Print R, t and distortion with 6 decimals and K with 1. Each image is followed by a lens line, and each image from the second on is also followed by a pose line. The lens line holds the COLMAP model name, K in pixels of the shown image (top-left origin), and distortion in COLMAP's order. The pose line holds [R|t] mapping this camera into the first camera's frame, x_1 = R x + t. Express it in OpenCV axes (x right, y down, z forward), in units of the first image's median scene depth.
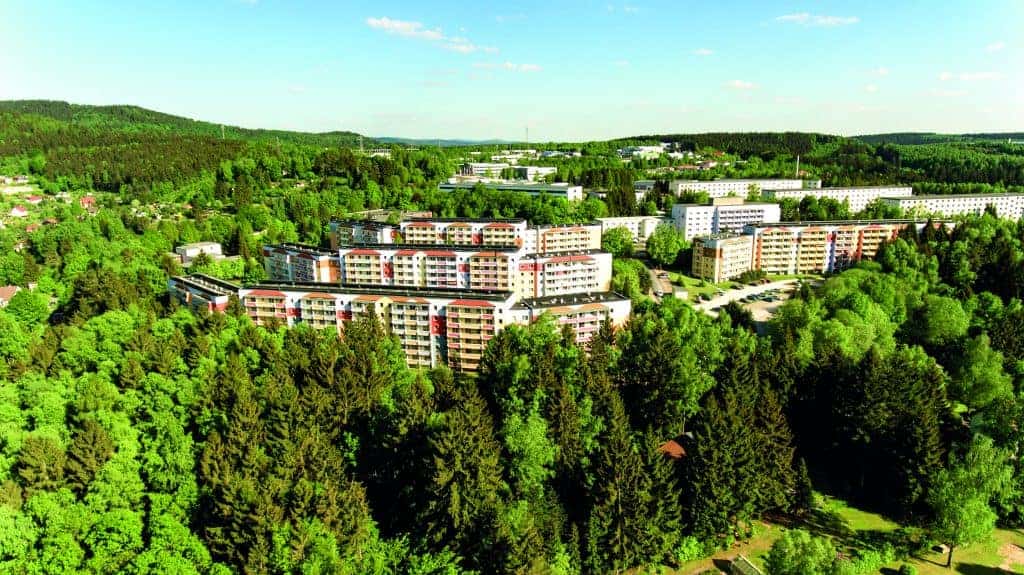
lens RADIAL K [[613.8, 0, 512.0], [0, 613.8, 287.5], [0, 0, 1]] dist [0.000557, 0.001346]
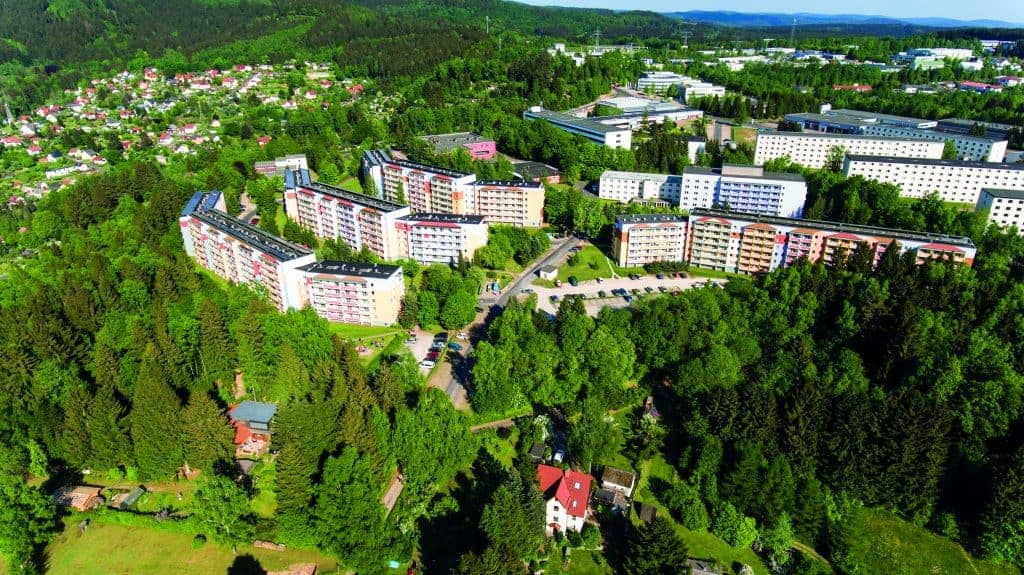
lens RADIAL K [[613.8, 0, 512.0], [0, 613.8, 287.5], [0, 0, 1]] dist [0.000557, 0.001346]
pose [[0.861744, 0.211082, -0.461347, 0.598521], [-0.118693, 0.967983, 0.221181, -0.158625], [0.493263, -0.135843, 0.859208, 0.085701]]
